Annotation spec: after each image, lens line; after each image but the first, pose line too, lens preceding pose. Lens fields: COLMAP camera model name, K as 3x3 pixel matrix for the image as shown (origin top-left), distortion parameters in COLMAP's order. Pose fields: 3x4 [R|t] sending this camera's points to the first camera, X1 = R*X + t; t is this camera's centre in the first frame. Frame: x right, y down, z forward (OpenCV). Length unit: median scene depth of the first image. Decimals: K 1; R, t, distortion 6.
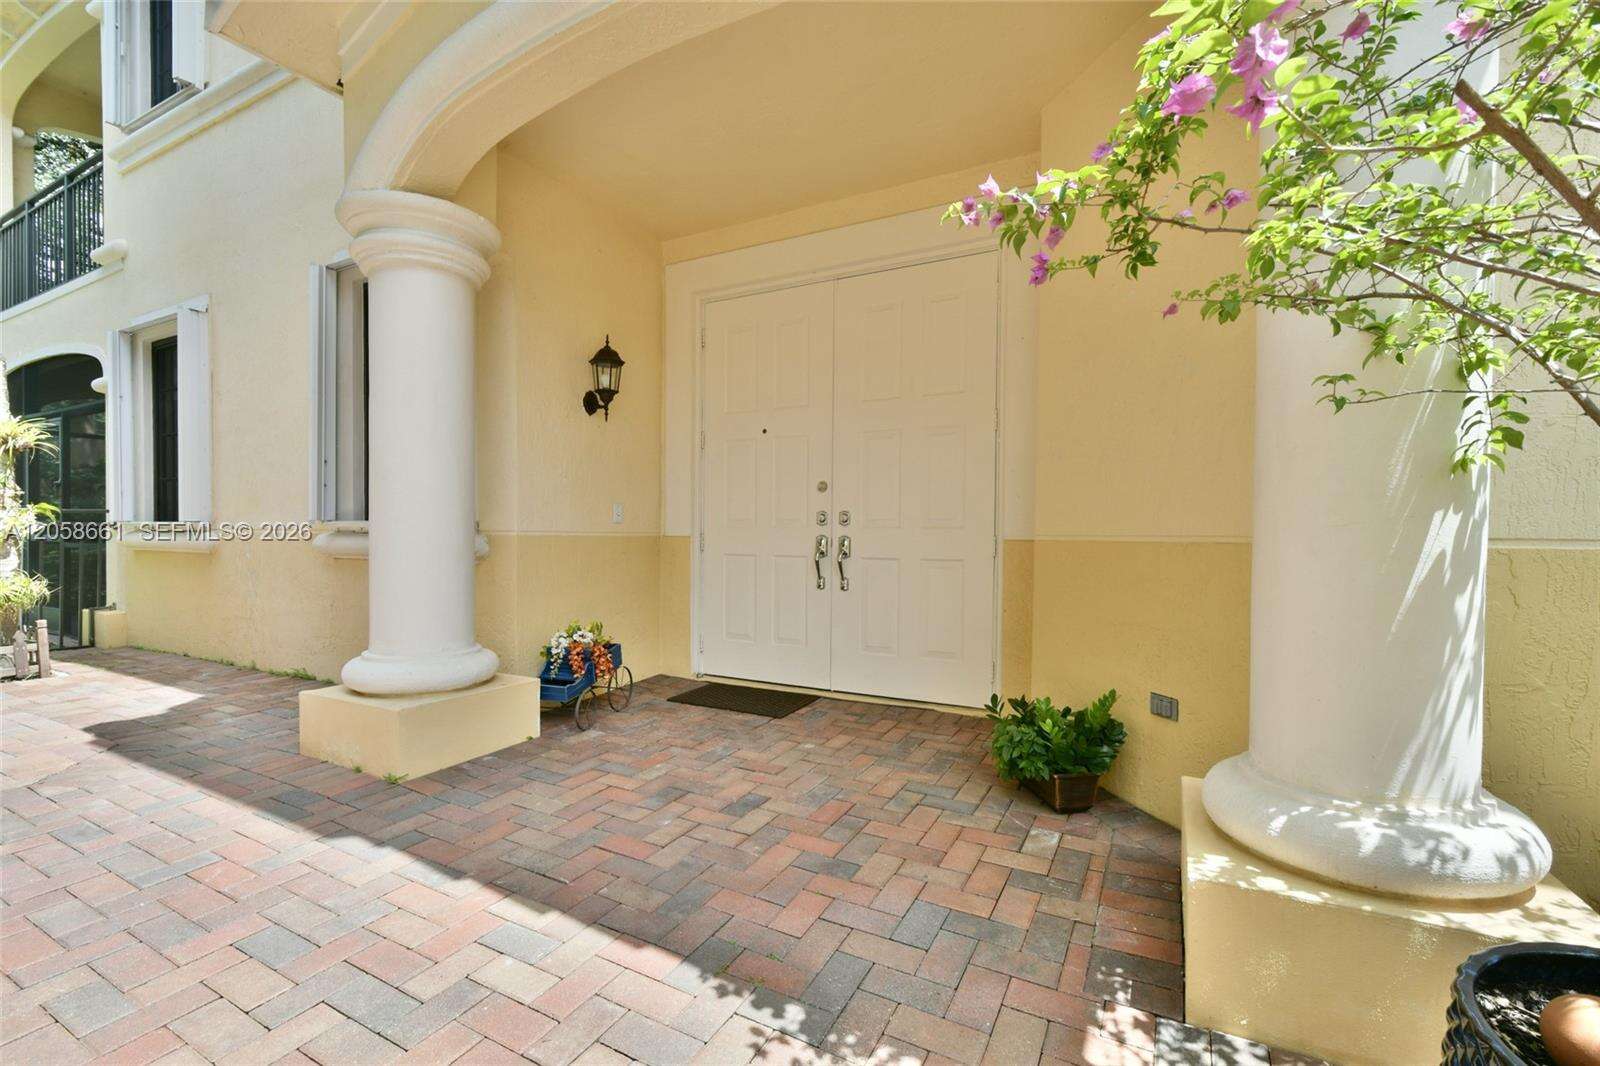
lens RADIAL K [[701.6, 0, 805.6], [0, 701.6, 547.0], [0, 0, 1]] dist [0.005454, -0.005787]
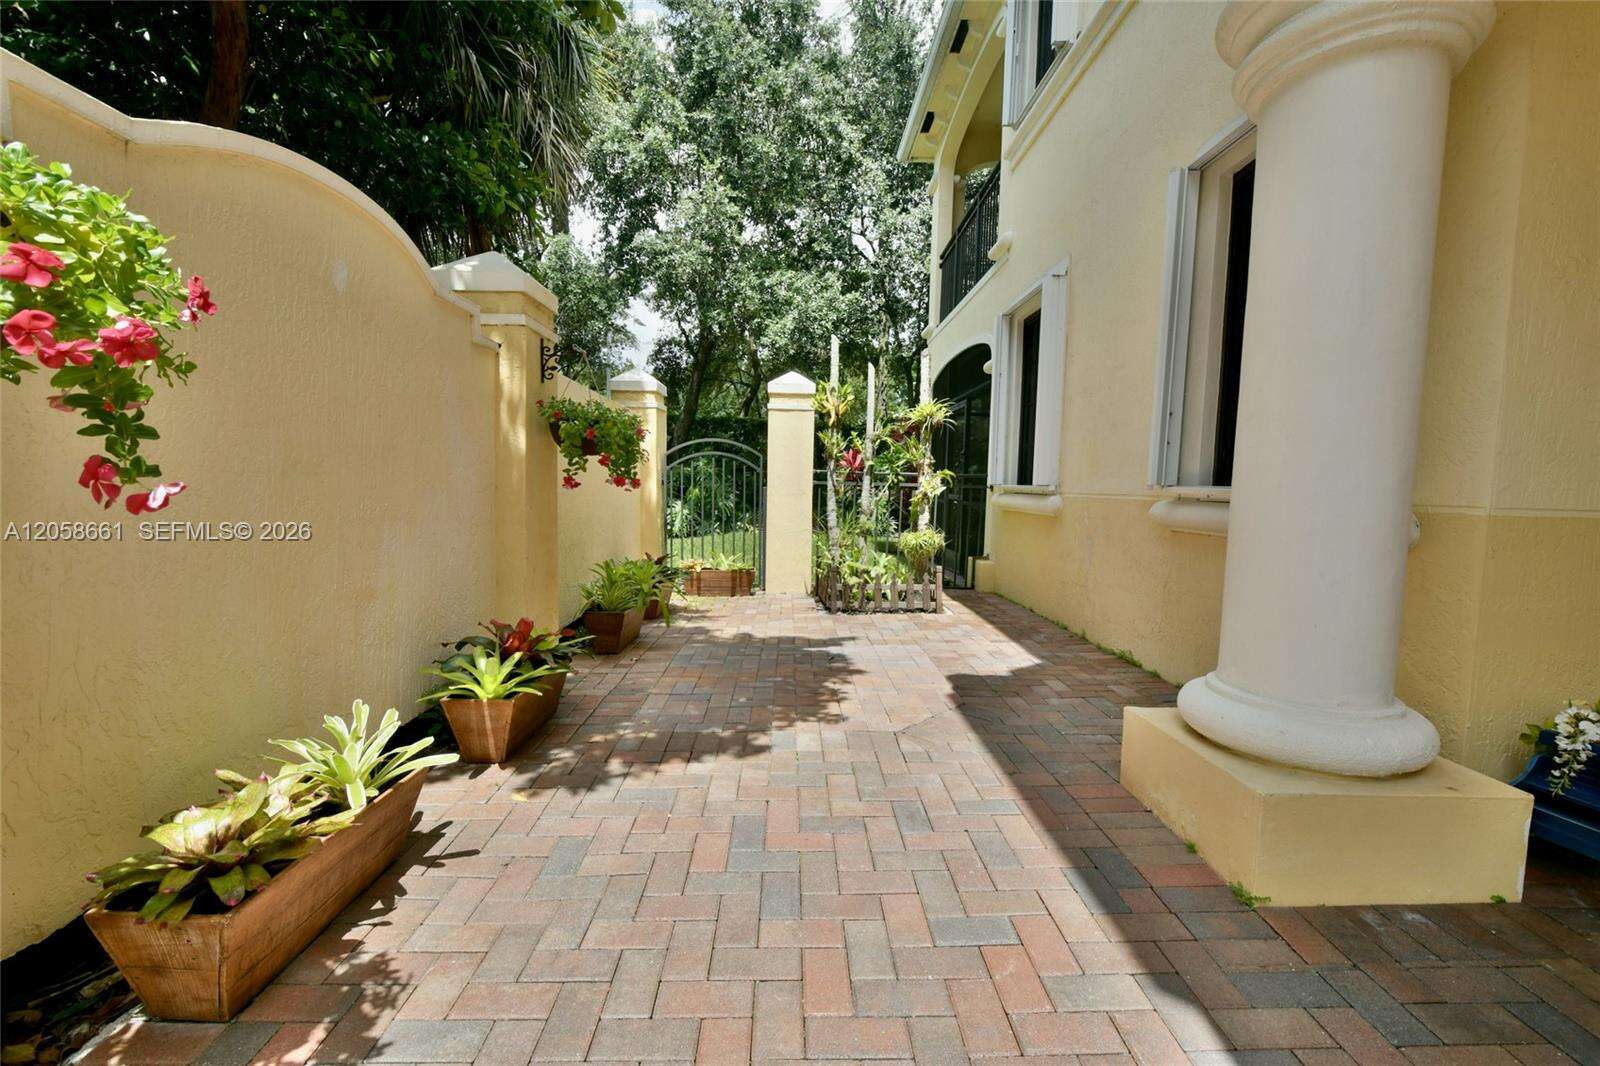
lens RADIAL K [[701.6, 0, 805.6], [0, 701.6, 547.0], [0, 0, 1]] dist [0.005454, -0.005787]
pose [[0.490300, 0.081249, -0.867758, -0.195205], [-0.033527, 0.996667, 0.074376, -0.015170], [0.870908, -0.007373, 0.491390, 0.260445]]
